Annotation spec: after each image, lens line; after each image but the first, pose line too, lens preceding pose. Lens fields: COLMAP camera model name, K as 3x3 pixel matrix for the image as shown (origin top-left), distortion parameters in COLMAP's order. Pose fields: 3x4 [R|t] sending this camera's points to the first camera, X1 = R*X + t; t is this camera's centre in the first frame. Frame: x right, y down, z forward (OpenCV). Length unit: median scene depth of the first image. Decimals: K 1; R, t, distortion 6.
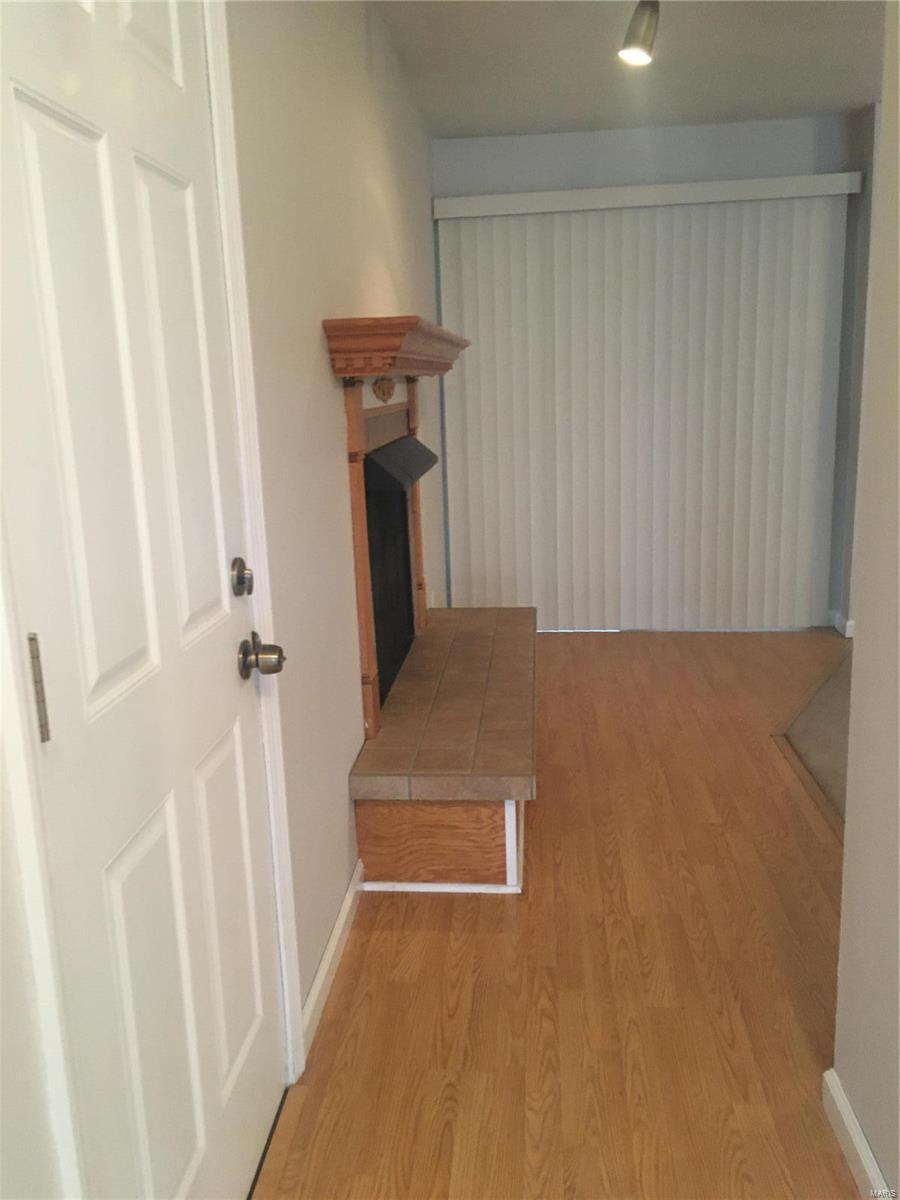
lens RADIAL K [[1017.2, 0, 453.9], [0, 1017.2, 601.2], [0, 0, 1]] dist [0.078086, -0.102077]
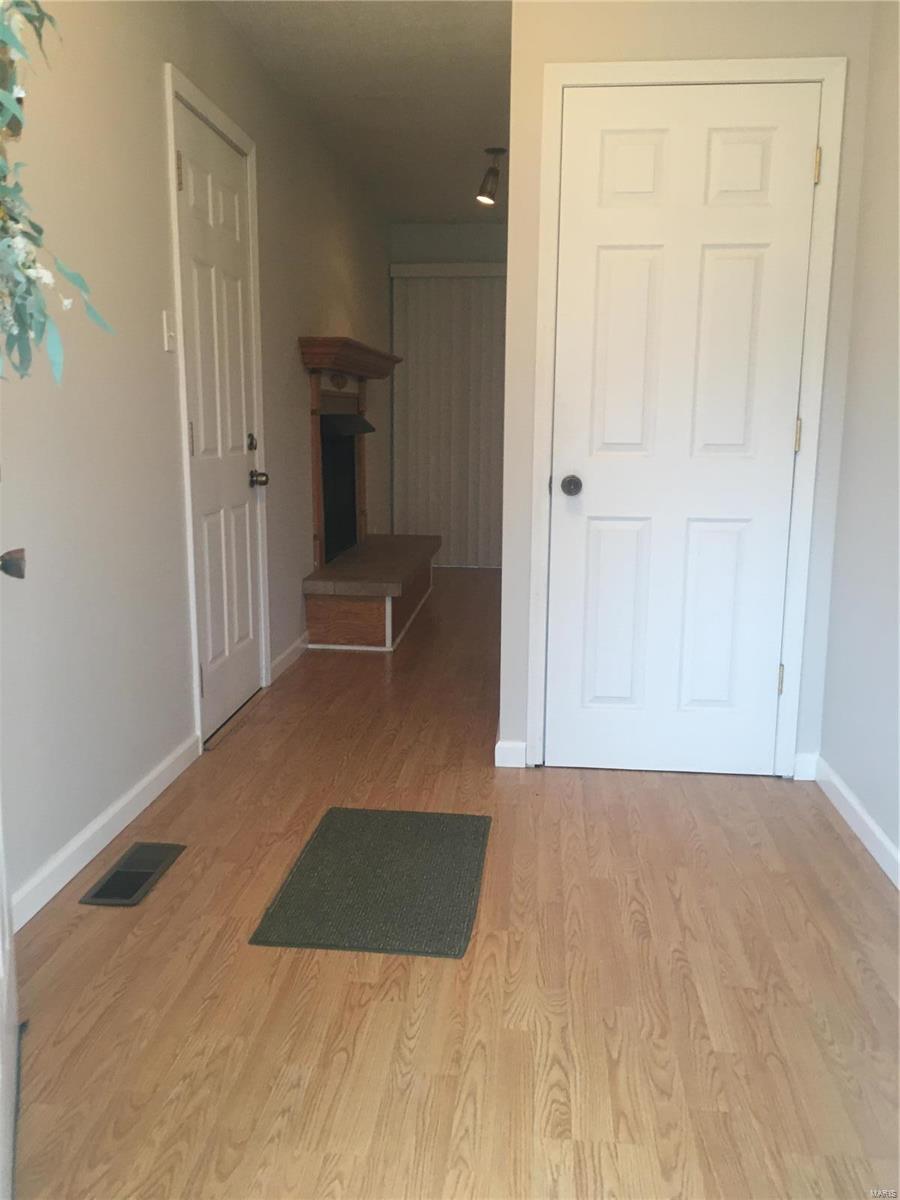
lens RADIAL K [[1017.2, 0, 453.9], [0, 1017.2, 601.2], [0, 0, 1]] dist [0.078086, -0.102077]
pose [[0.998987, 0.044985, 0.001077, 0.170558], [-0.044930, 0.998514, -0.030824, 0.248368], [-0.002462, 0.030744, 0.999524, -0.845293]]
